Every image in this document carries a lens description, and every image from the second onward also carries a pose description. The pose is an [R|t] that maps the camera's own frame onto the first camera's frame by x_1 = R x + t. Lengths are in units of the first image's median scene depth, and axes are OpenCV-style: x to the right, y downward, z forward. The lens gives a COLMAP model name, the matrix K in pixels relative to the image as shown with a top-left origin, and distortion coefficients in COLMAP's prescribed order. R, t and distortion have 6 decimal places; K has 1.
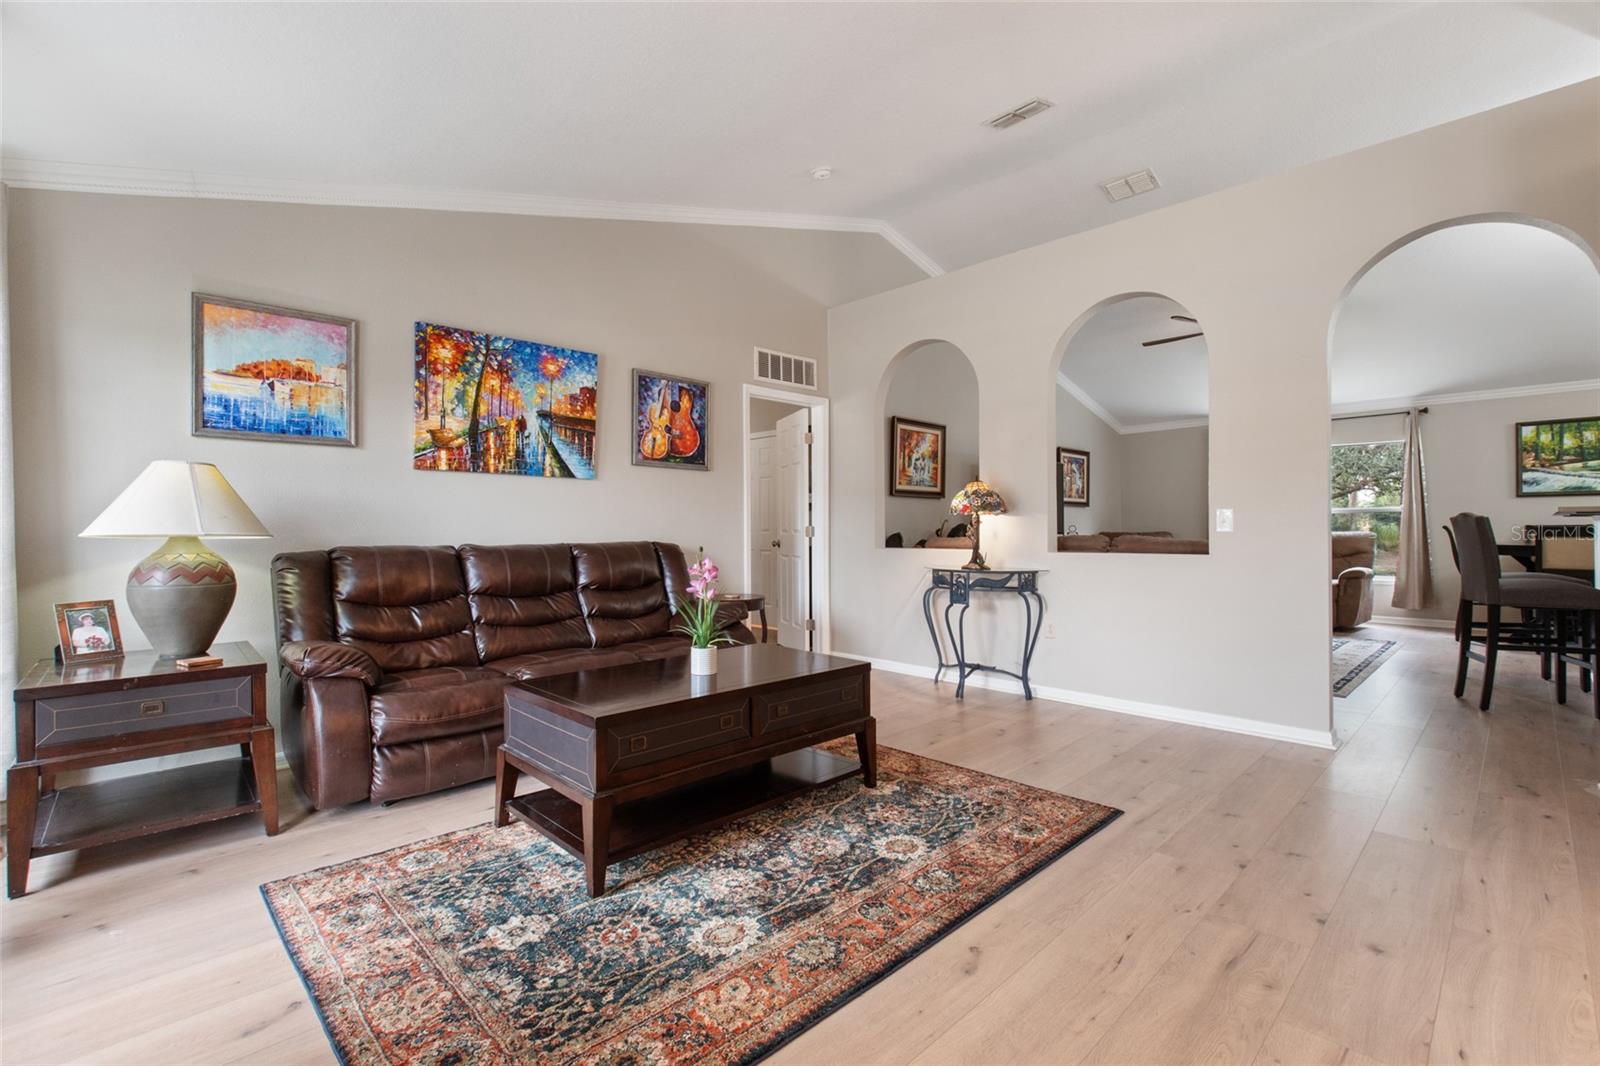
lens RADIAL K [[712.3, 0, 789.9], [0, 712.3, 529.1], [0, 0, 1]] dist [-0.006662, 0.000953]
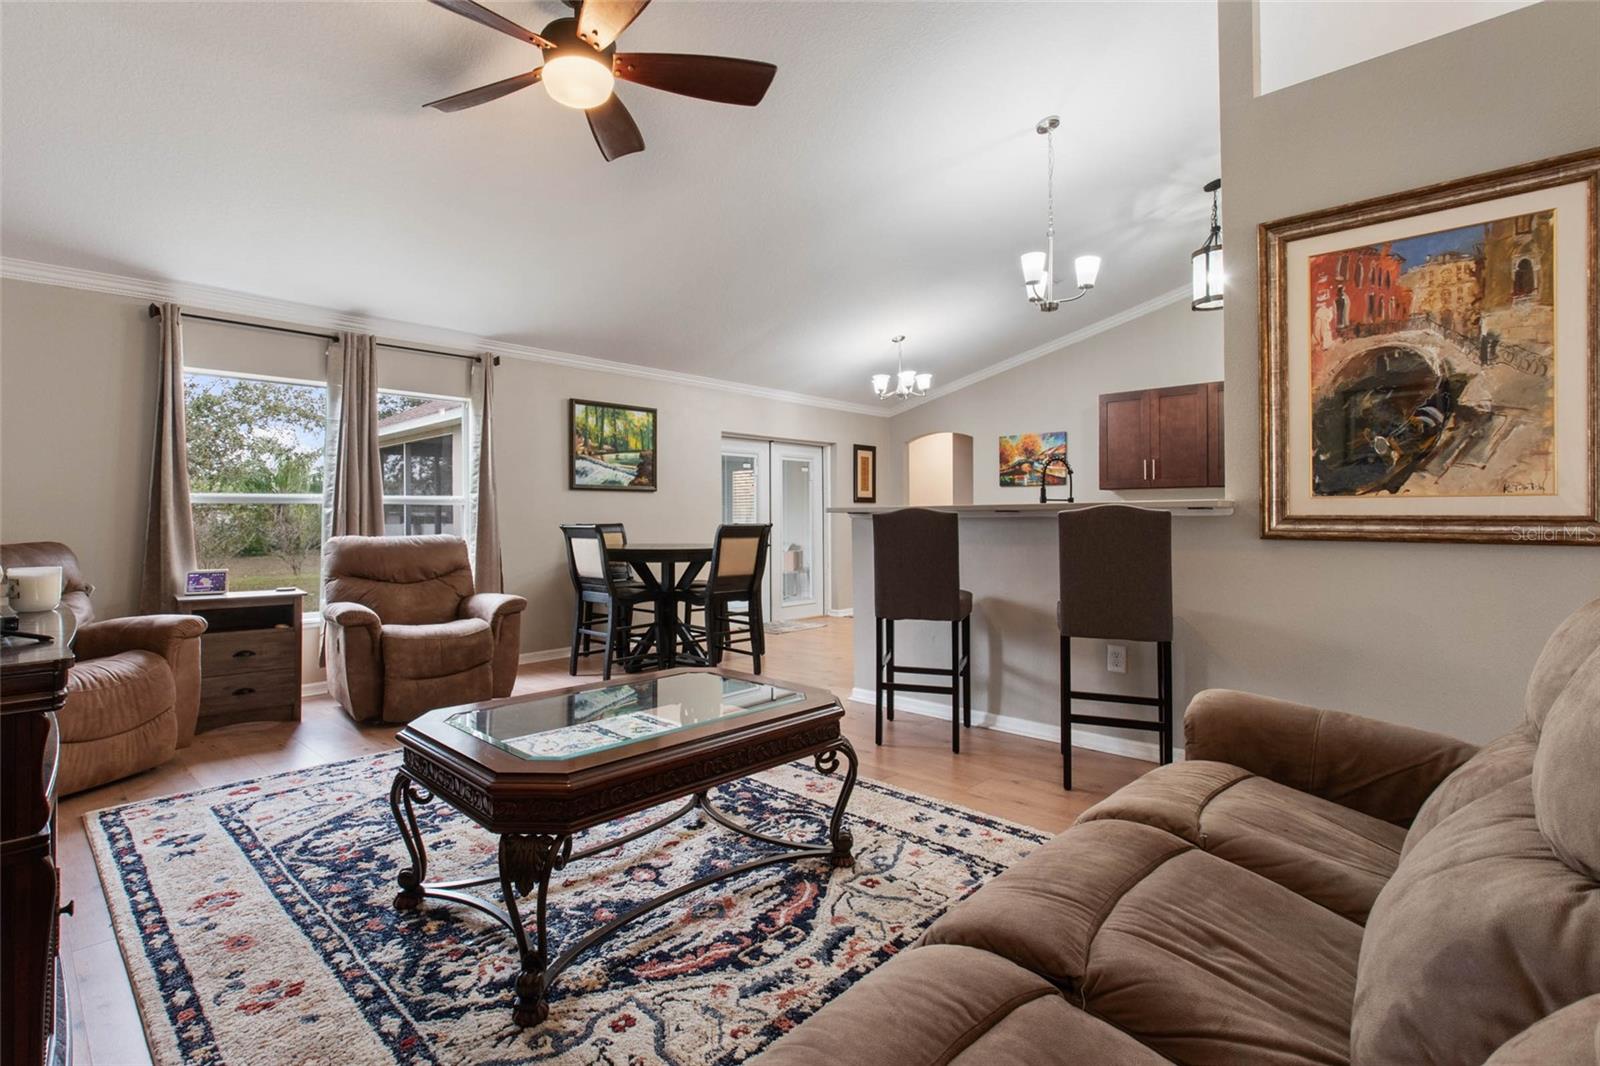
lens RADIAL K [[772.0, 0, 728.7], [0, 772.0, 499.3], [0, 0, 1]] dist [-0.005114, 0.002822]
pose [[-0.004207, 0.032330, 0.999468, 0.230218], [0.006666, 0.999456, -0.032302, -0.007405], [-0.999969, 0.006527, -0.004420, 1.290229]]
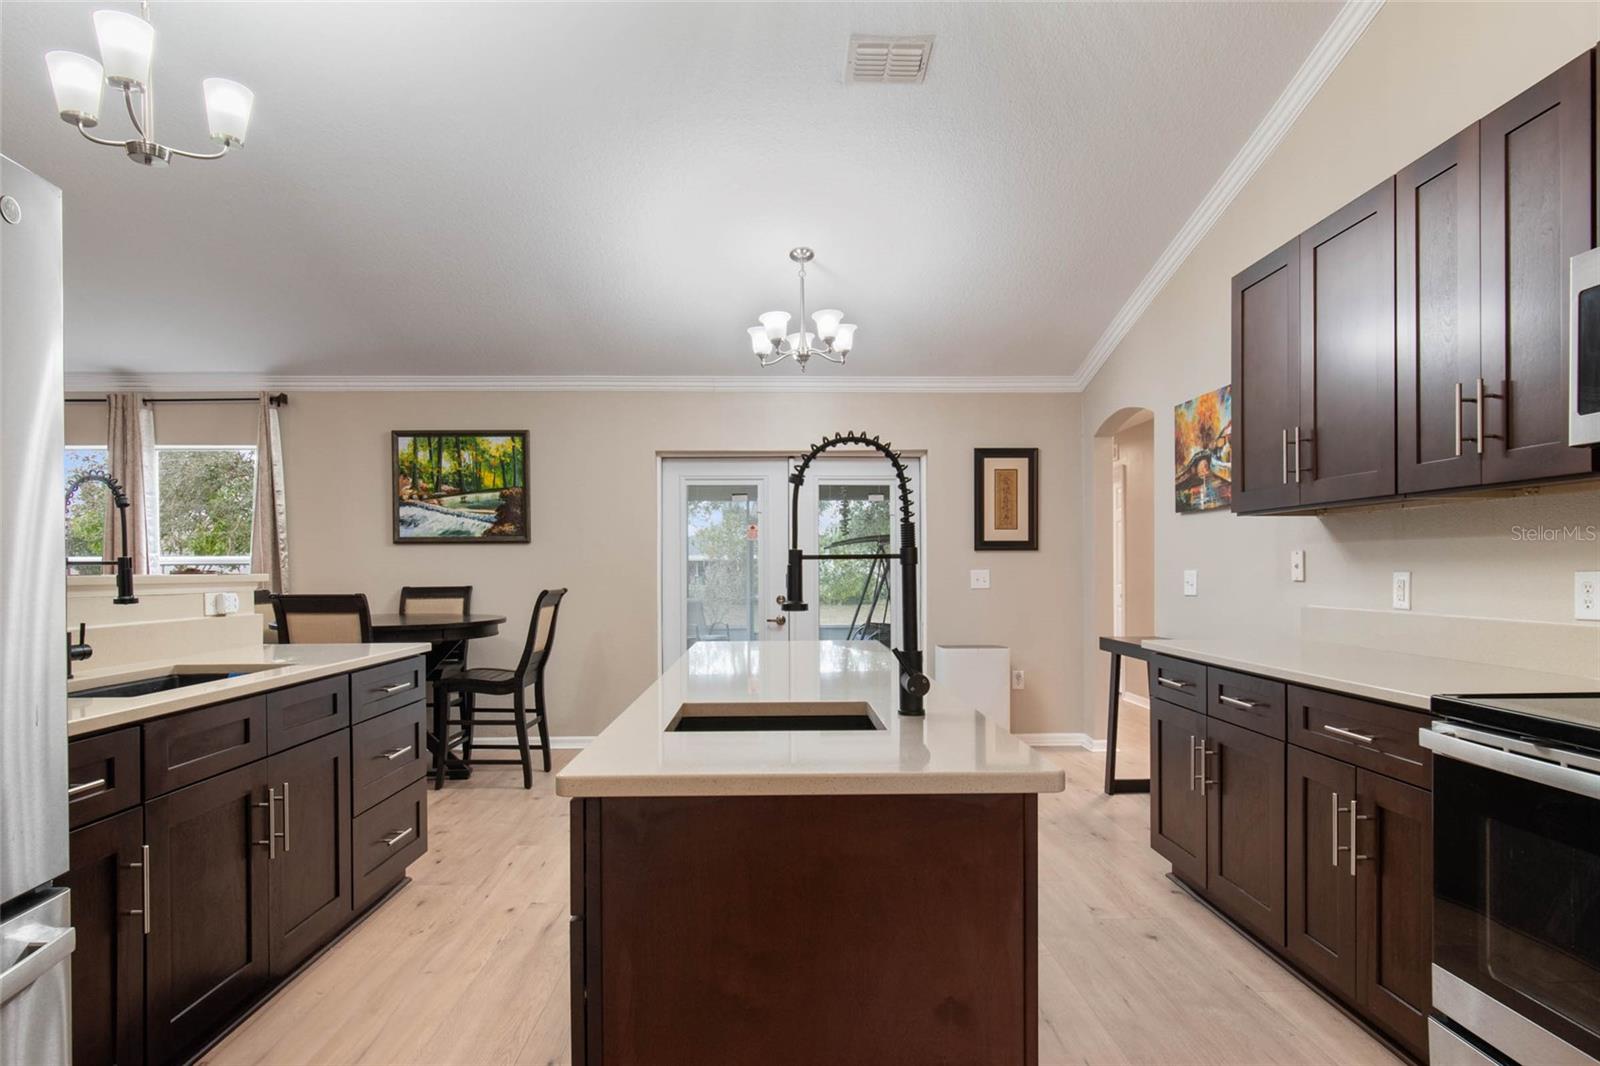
lens RADIAL K [[891.6, 0, 804.9], [0, 891.6, 576.1], [0, 0, 1]] dist [-0.012489, 0.003269]
pose [[0.669727, -0.004708, 0.742592, 1.052378], [0.003613, 0.999989, 0.003081, -0.026651], [-0.742598, 0.000619, 0.669737, 0.264994]]
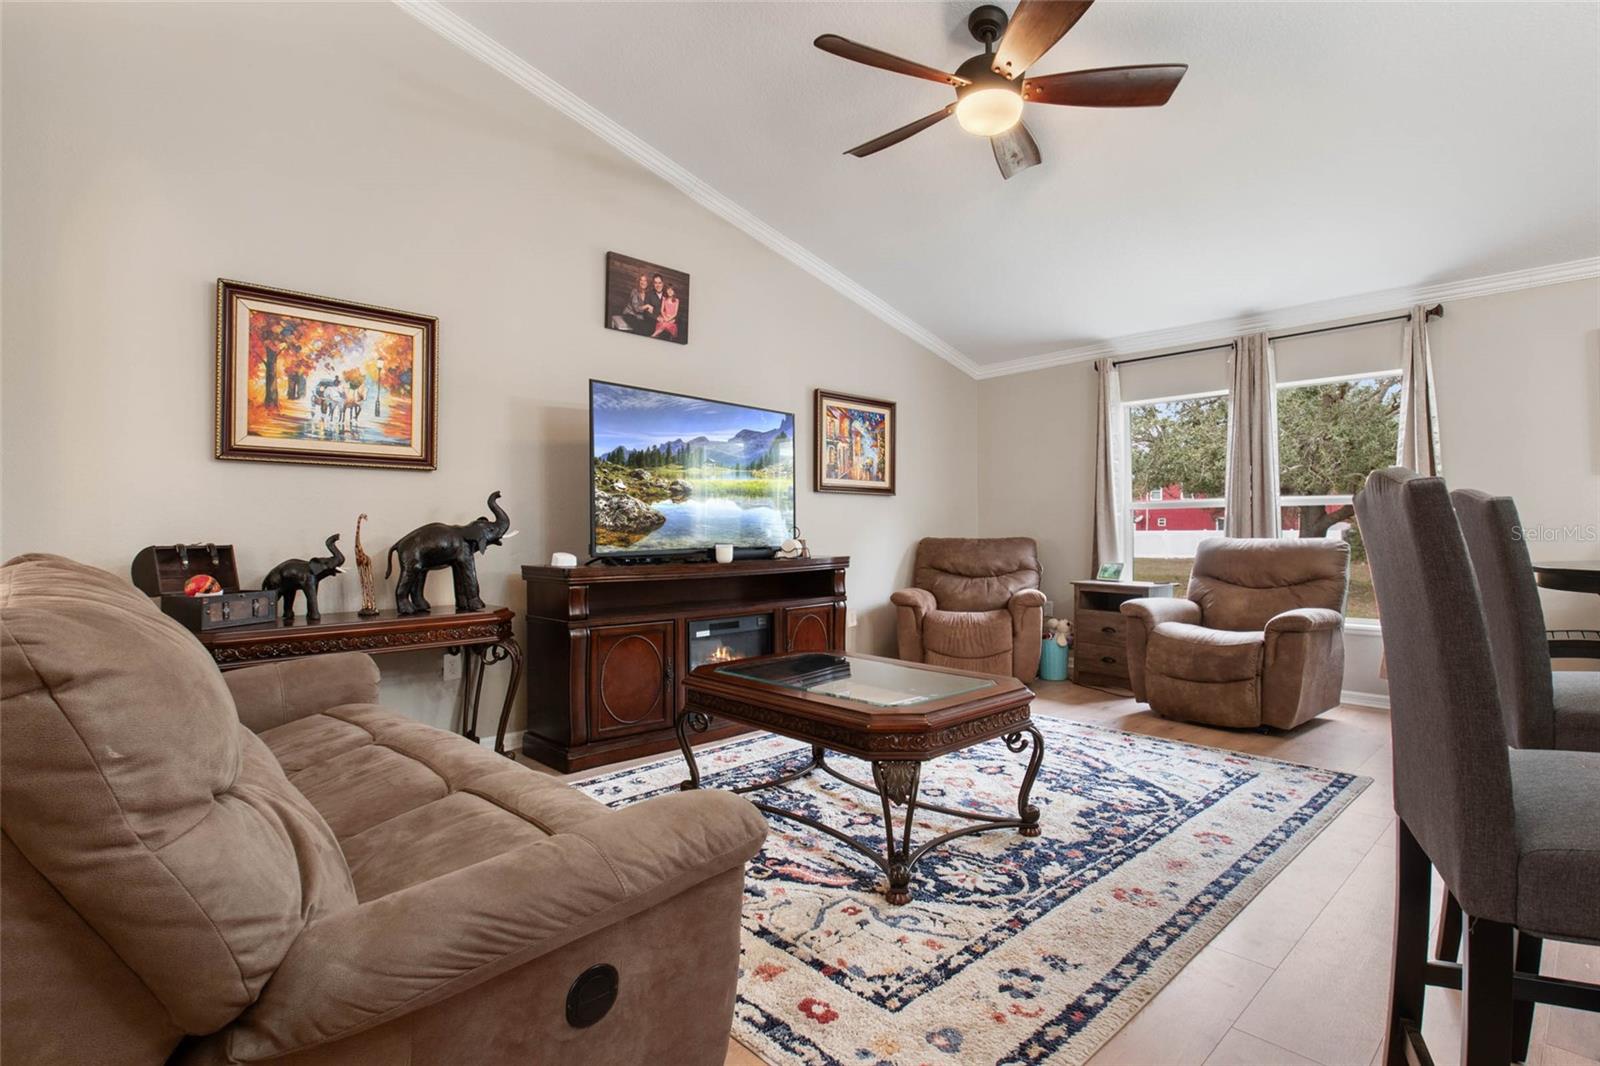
lens RADIAL K [[792.4, 0, 854.6], [0, 792.4, 533.7], [0, 0, 1]] dist [0.005119, -0.001310]
pose [[0.999588, 0.001263, 0.028669, 0.741871], [-0.001392, 0.999989, 0.004493, -0.005283], [-0.028663, -0.004531, 0.999579, 0.698231]]
